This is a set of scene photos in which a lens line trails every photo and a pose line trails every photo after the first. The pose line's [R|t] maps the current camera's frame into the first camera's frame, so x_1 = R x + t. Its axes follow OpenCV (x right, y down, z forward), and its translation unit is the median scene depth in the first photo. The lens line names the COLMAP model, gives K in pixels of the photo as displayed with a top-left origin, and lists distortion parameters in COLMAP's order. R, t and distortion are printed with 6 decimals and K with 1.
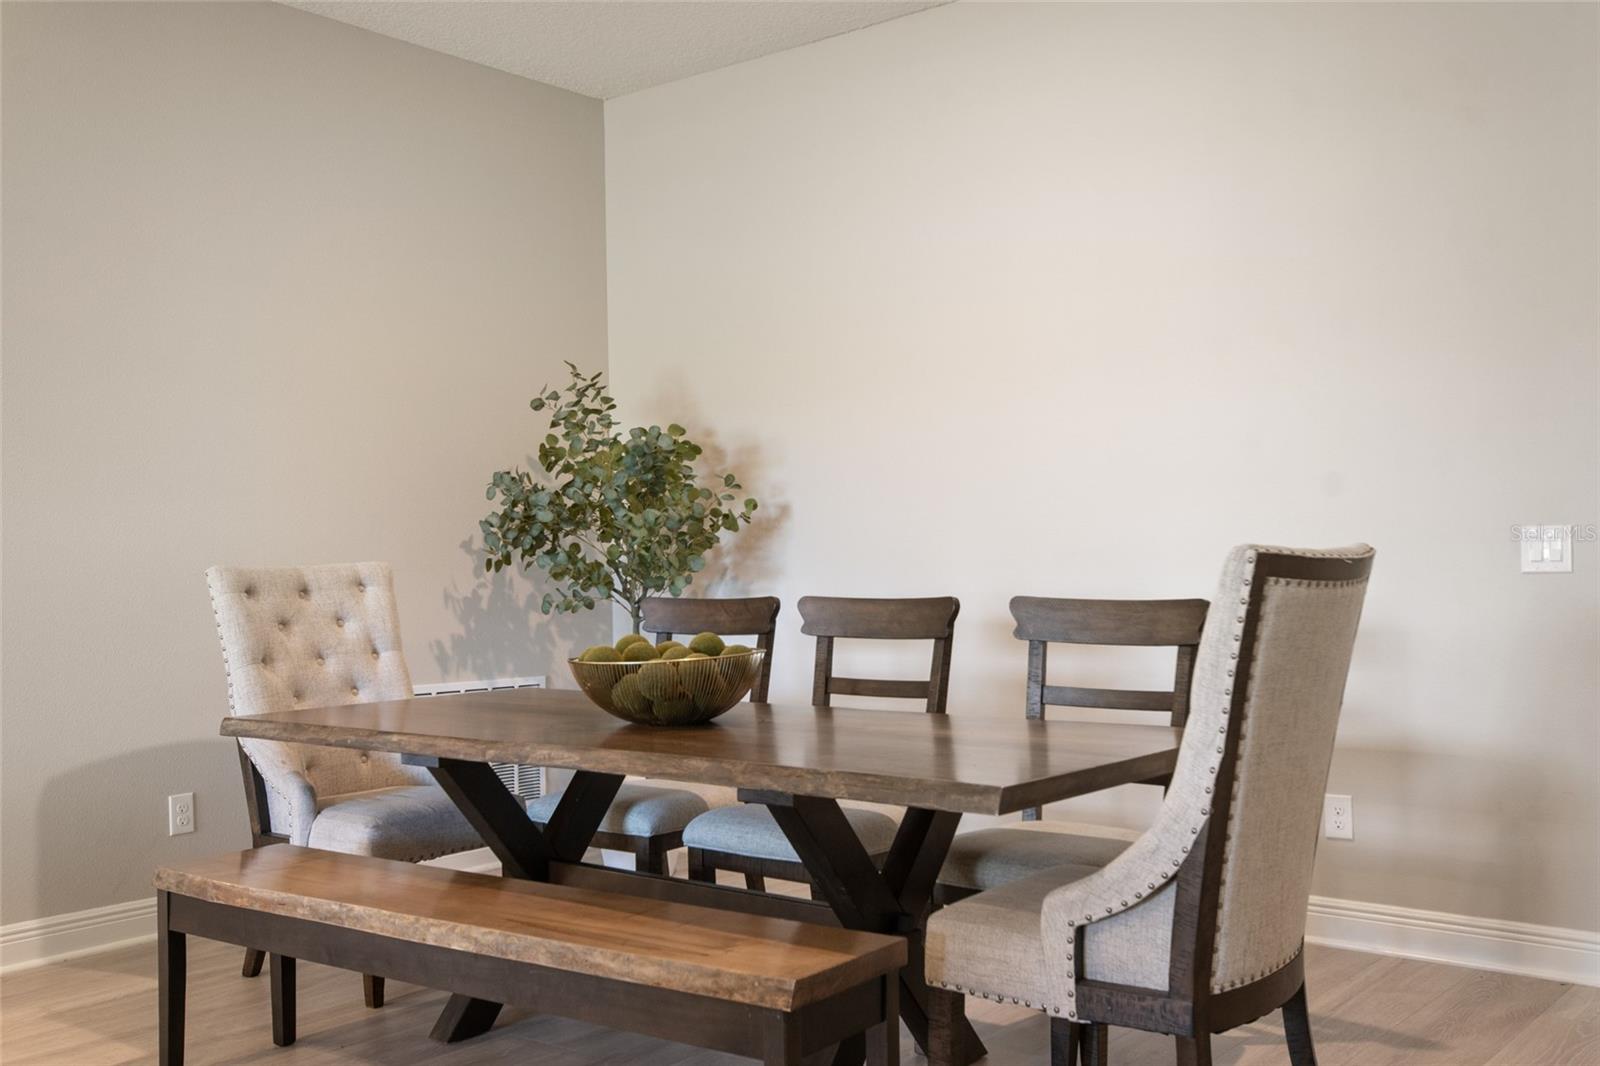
lens RADIAL K [[1574.9, 0, 801.4], [0, 1574.9, 522.3], [0, 0, 1]] dist [0.019529, 0.000000]
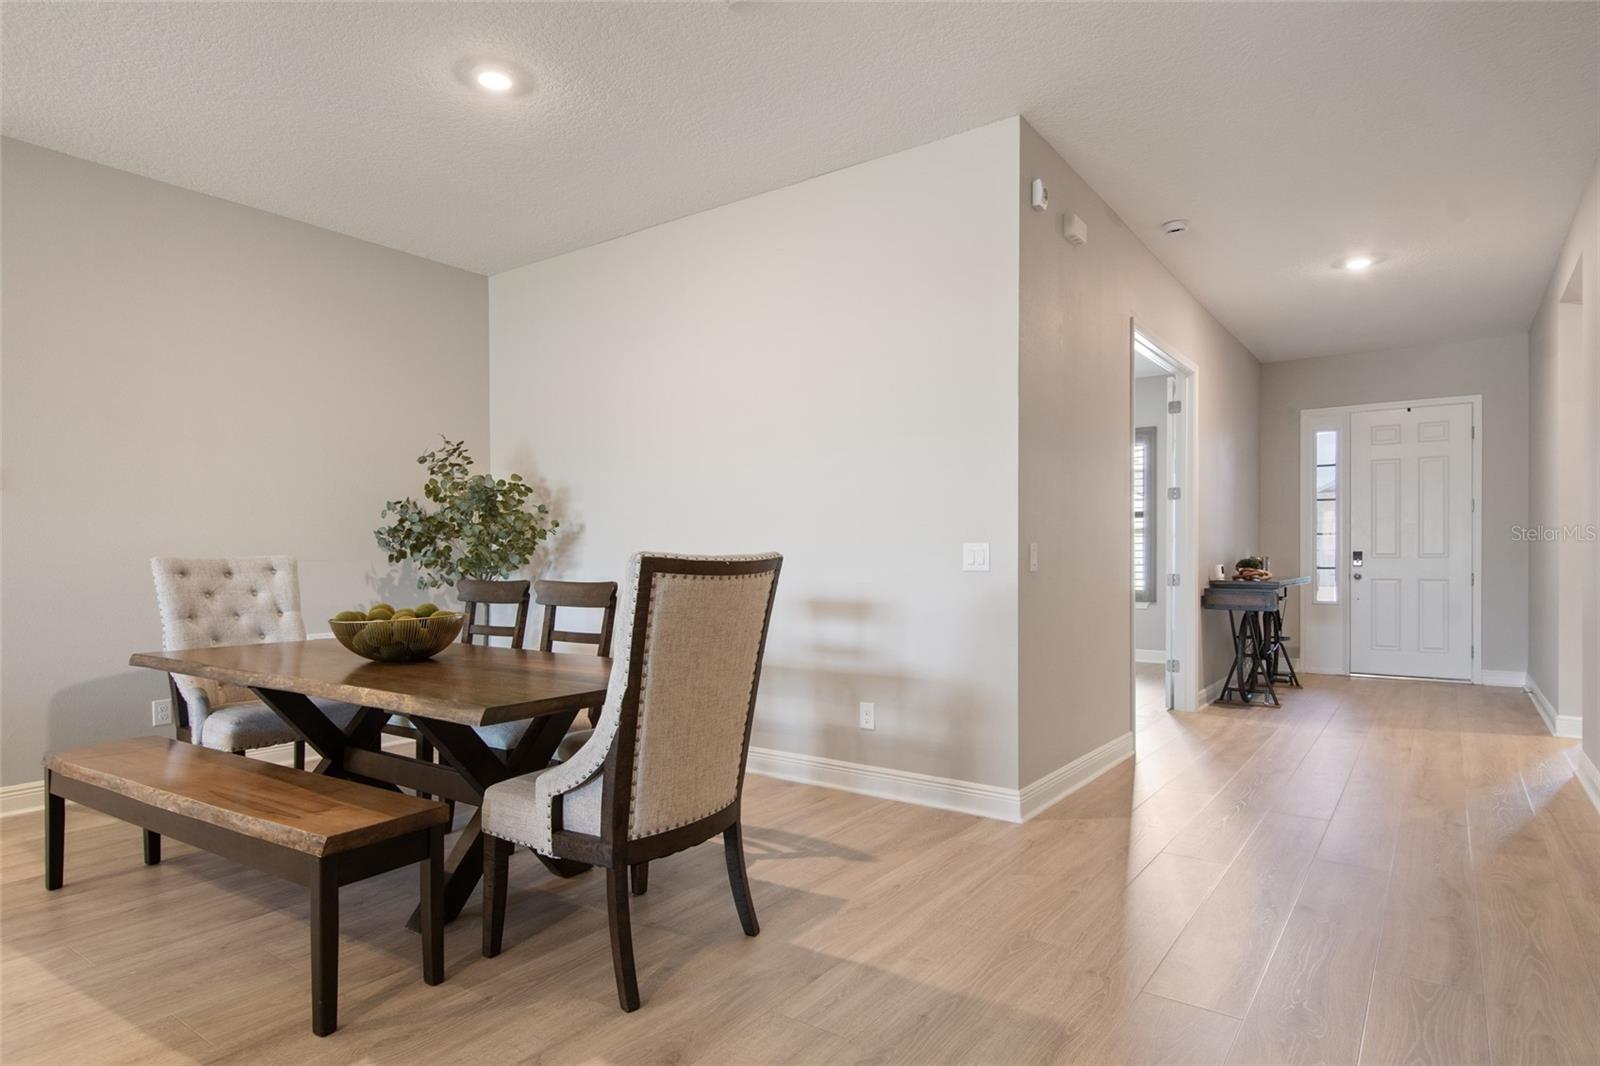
lens RADIAL K [[897.7, 0, 805.8], [0, 897.7, 541.2], [0, 0, 1]] dist [0.011423, -0.002722]
pose [[0.997754, 0.014324, 0.065439, 0.238799], [-0.014652, 0.999882, 0.004535, -0.001507], [-0.065367, -0.005484, 0.997846, 0.068658]]
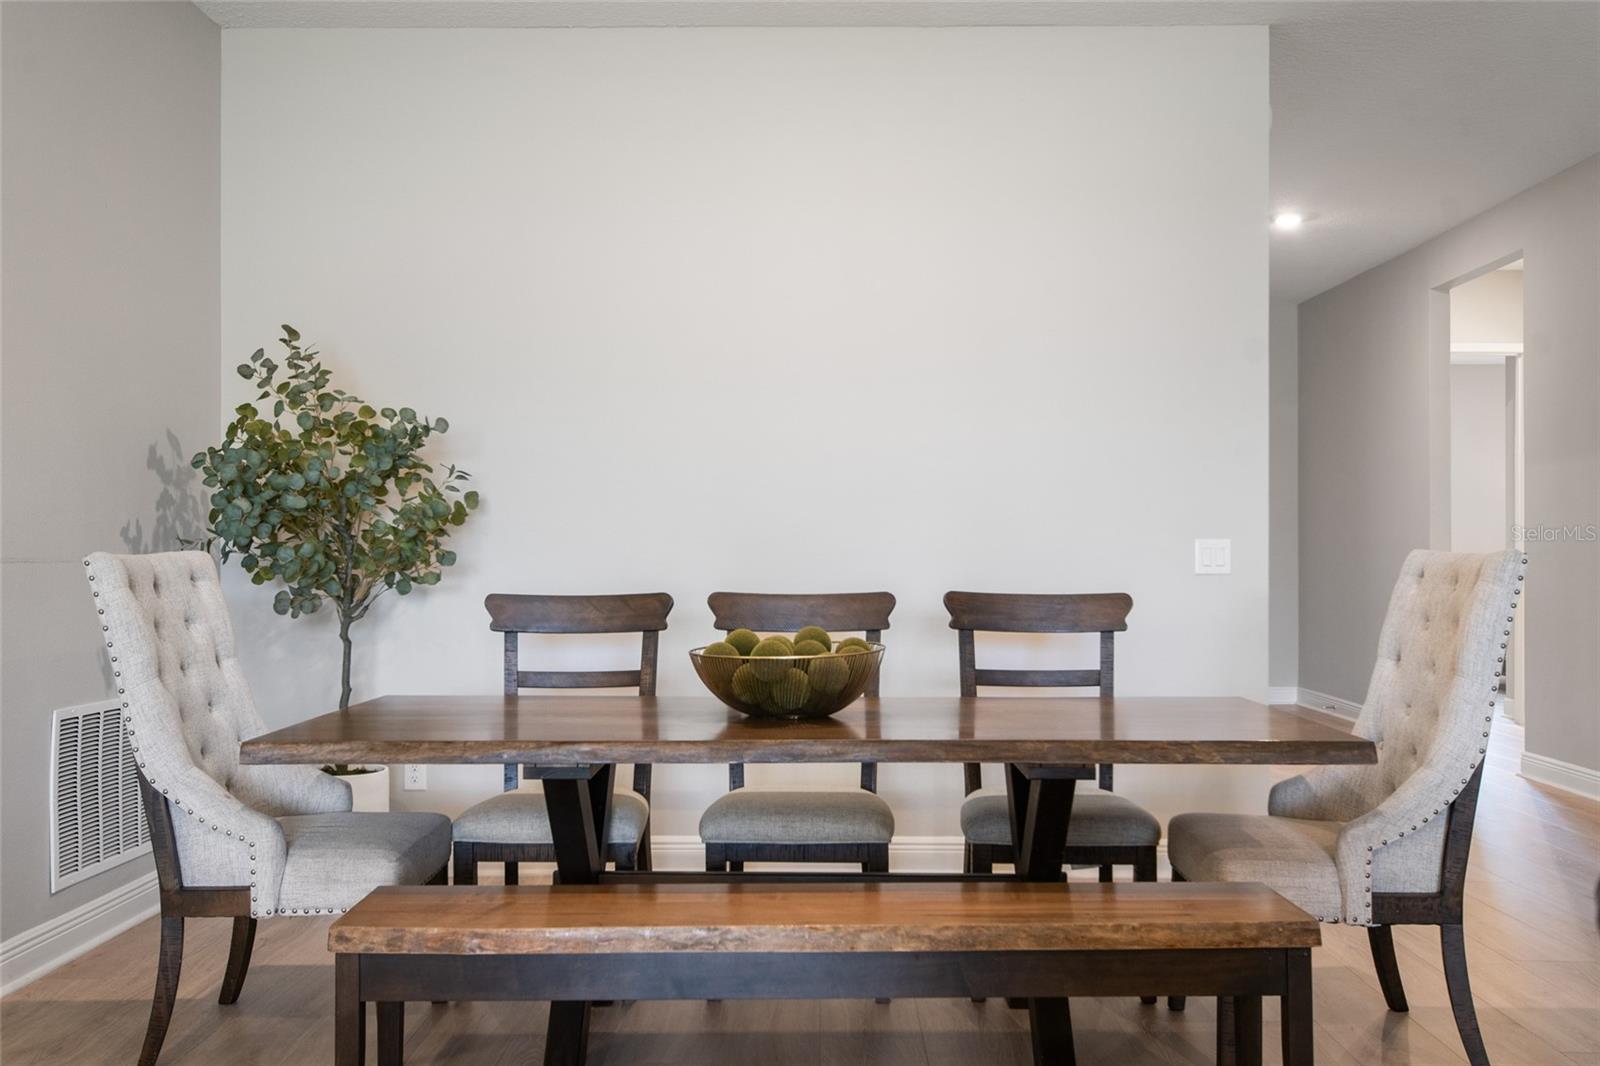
lens RADIAL K [[1479.5, 0, 807.8], [0, 1479.5, 548.0], [0, 0, 1]] dist [0.013612, 0.000000]
pose [[0.785675, 0.015958, 0.618434, -0.611404], [-0.030662, 0.999443, 0.013164, 0.004184], [-0.617880, -0.029305, 0.785726, 0.223756]]
